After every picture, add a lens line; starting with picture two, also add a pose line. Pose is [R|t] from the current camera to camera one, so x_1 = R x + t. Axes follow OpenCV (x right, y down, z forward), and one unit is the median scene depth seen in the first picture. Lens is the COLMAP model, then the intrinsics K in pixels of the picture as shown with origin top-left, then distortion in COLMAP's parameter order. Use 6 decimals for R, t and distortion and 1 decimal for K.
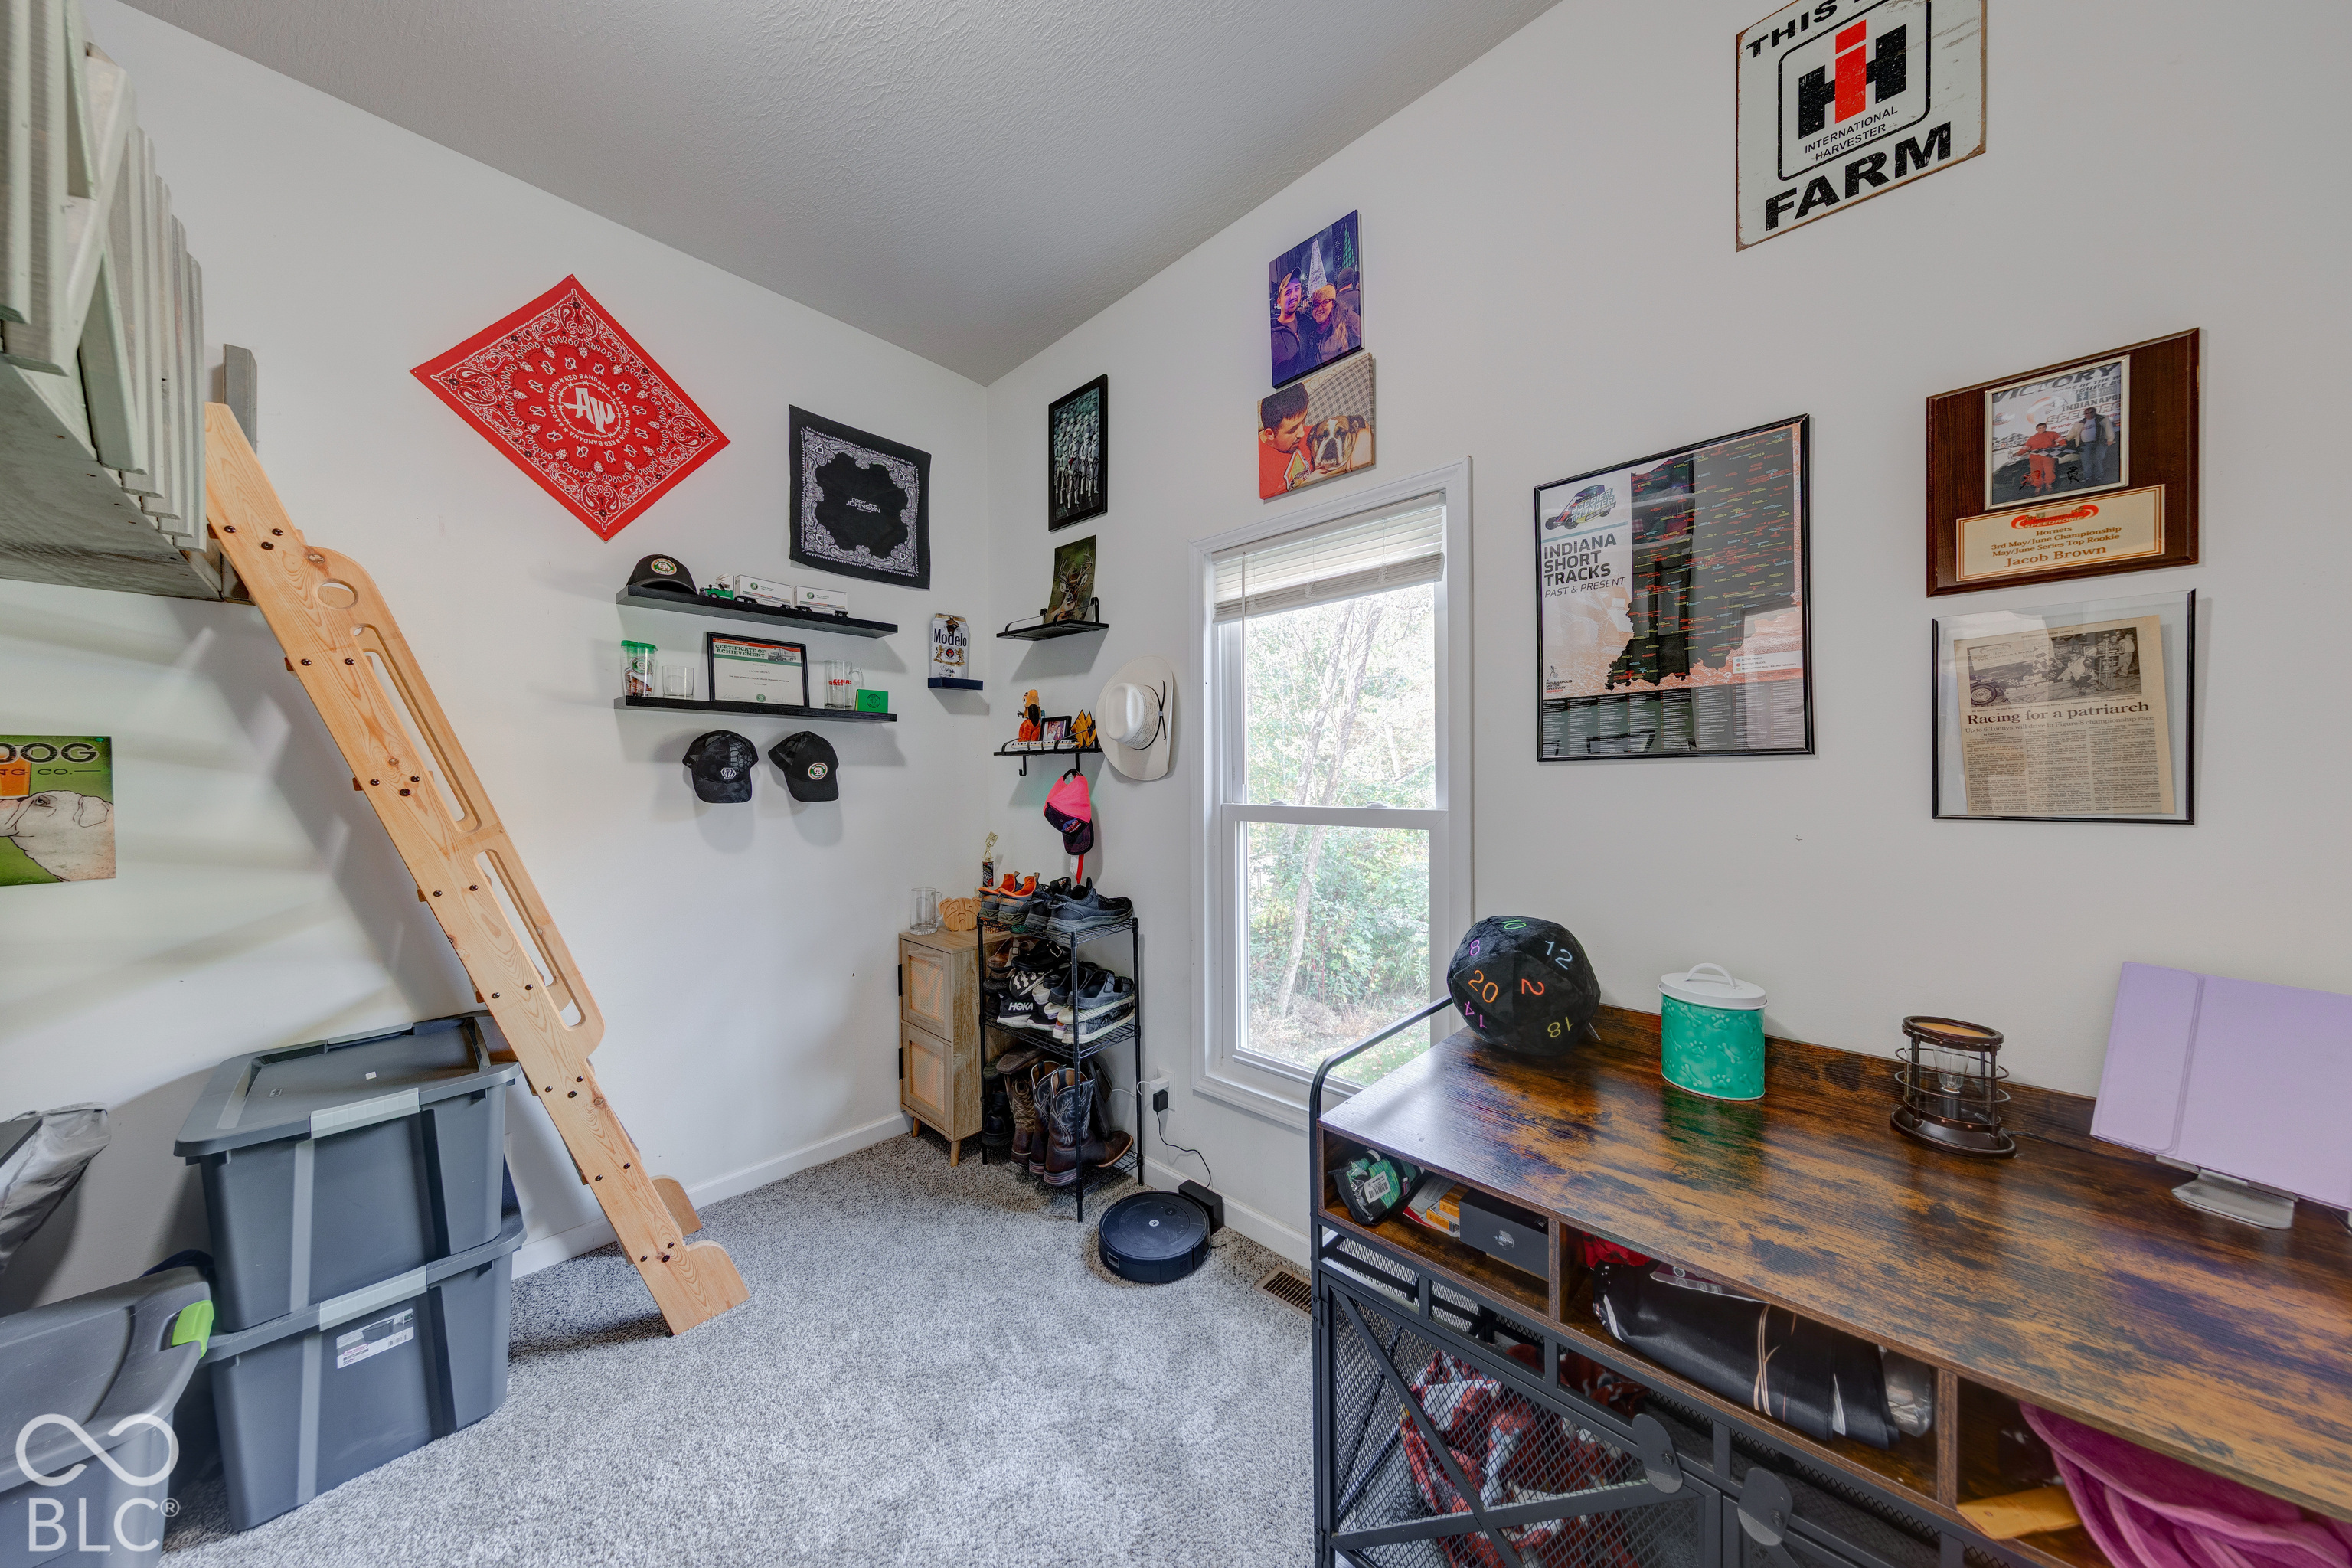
lens RADIAL K [[739.2, 0, 1168.7], [0, 739.2, 778.0], [0, 0, 1]] dist [0.004565, -0.000366]
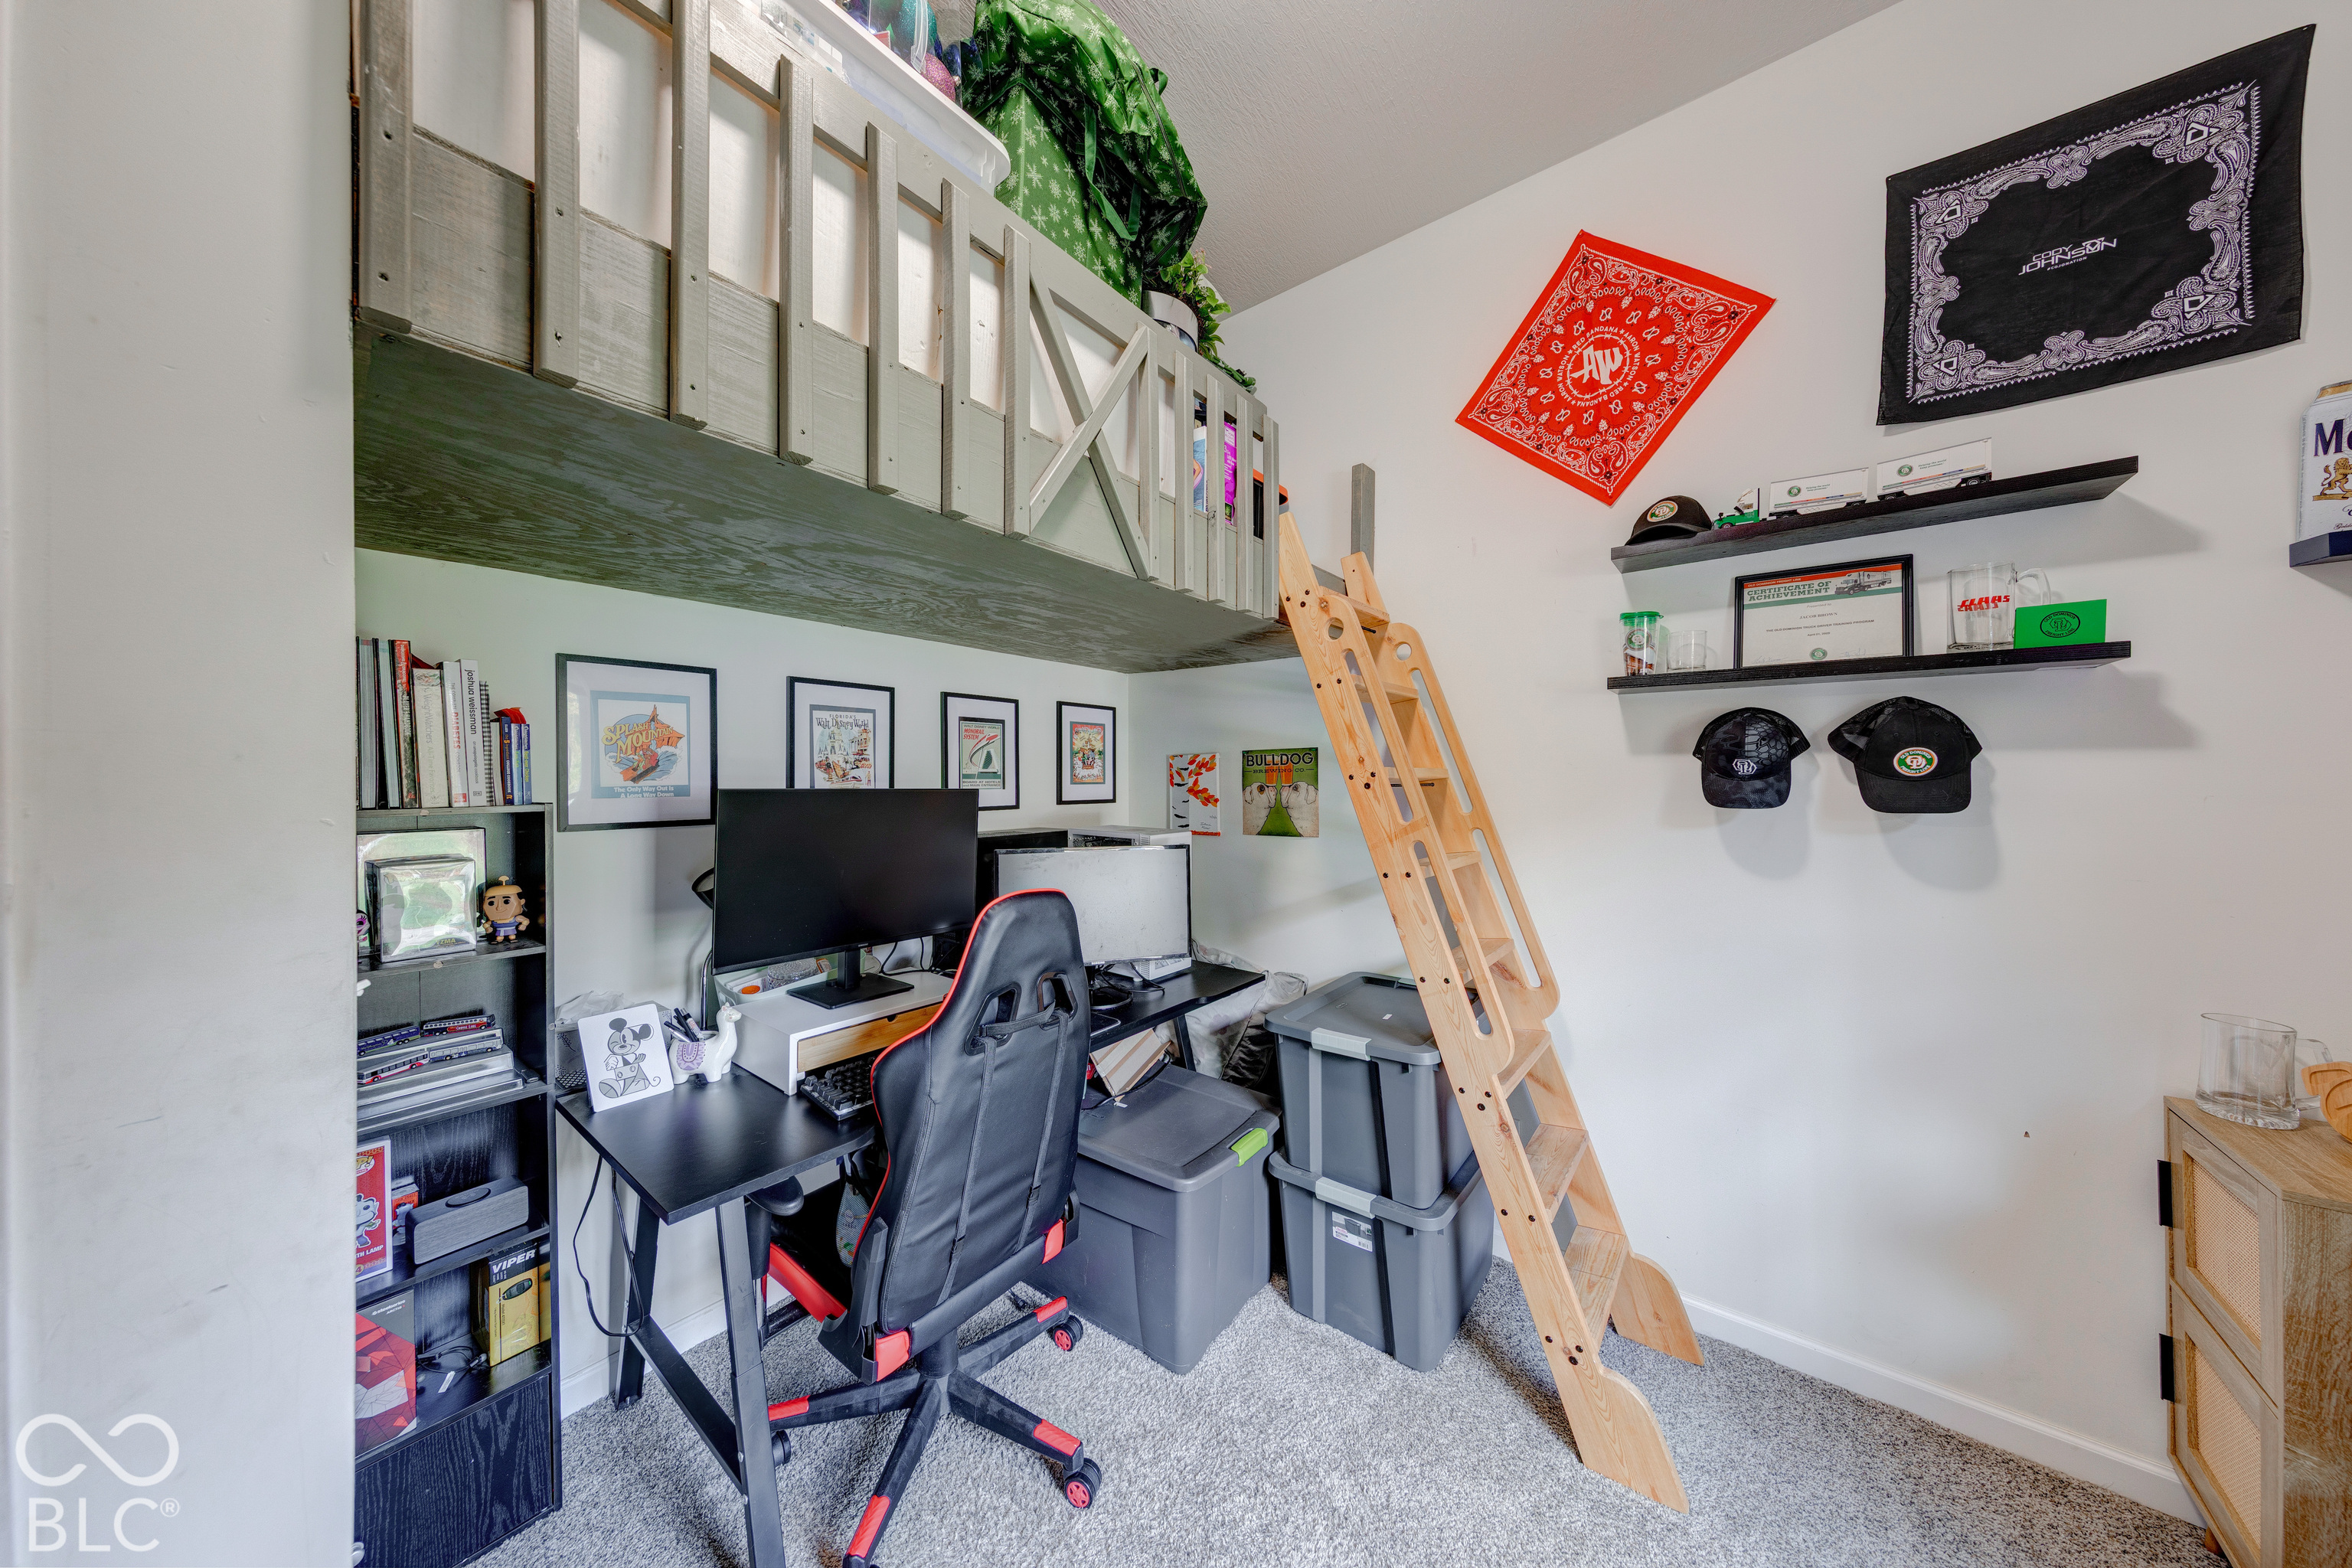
lens RADIAL K [[739.2, 0, 1168.7], [0, 739.2, 778.0], [0, 0, 1]] dist [0.004565, -0.000366]
pose [[0.085884, 0.006782, -0.996282, 0.072122], [0.001124, 0.999976, 0.006905, -0.001022], [0.996305, -0.001713, 0.085874, 0.367068]]
